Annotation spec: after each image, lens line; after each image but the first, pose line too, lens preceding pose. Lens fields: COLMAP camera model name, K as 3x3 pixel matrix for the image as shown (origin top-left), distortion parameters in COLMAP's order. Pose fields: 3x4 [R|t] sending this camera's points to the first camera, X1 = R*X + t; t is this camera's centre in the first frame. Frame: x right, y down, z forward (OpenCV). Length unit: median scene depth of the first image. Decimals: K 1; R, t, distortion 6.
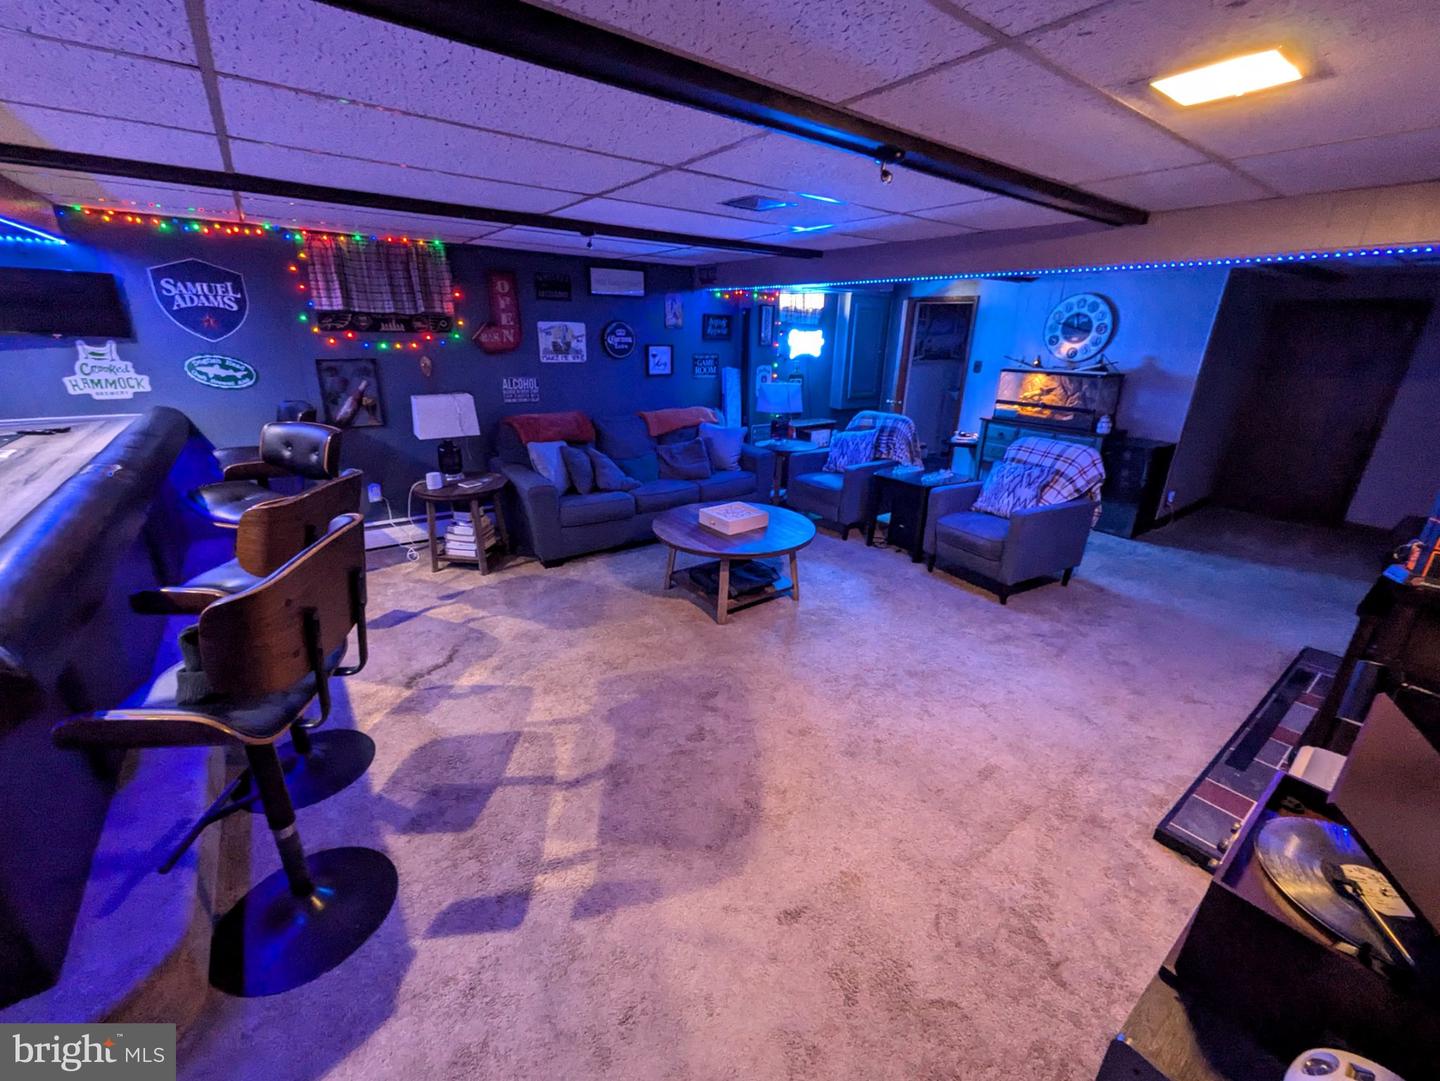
lens RADIAL K [[574.7, 0, 717.6], [0, 574.7, 538.5], [0, 0, 1]] dist [-0.003223, 0.001994]
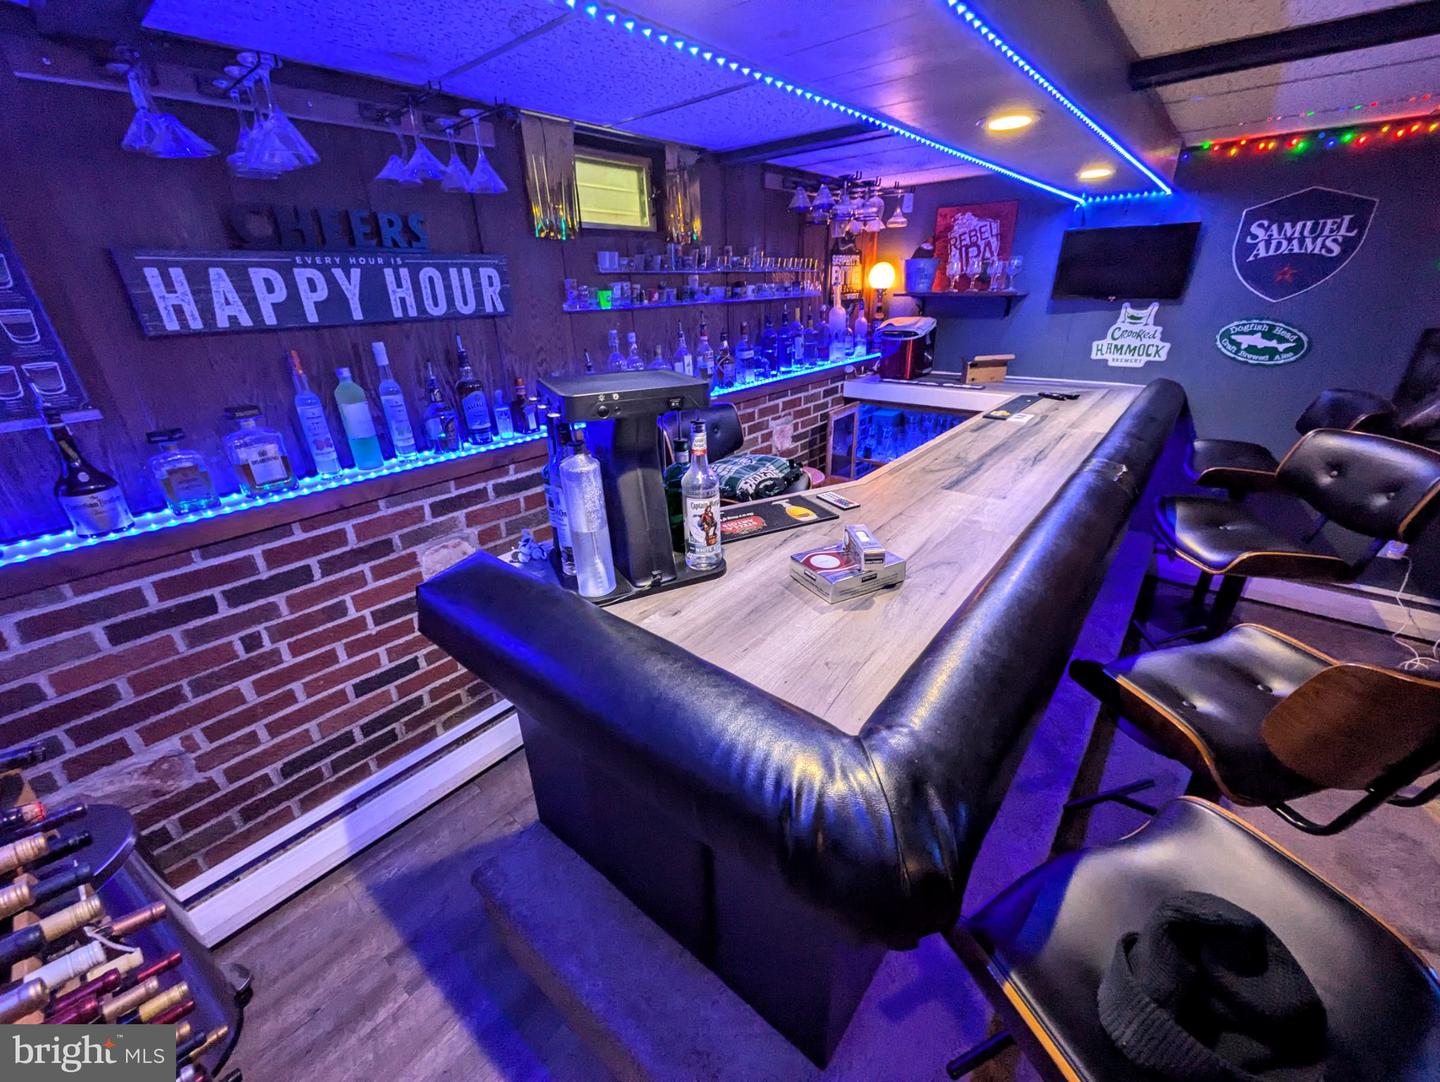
lens RADIAL K [[574.7, 0, 718.5], [0, 574.7, 542.0], [0, 0, 1]] dist [-0.003223, 0.001994]
pose [[0.222452, 0.363640, -0.904589, -0.254007], [-0.296464, 0.909130, 0.292561, -0.061649], [0.928776, 0.203097, 0.310044, 0.153651]]
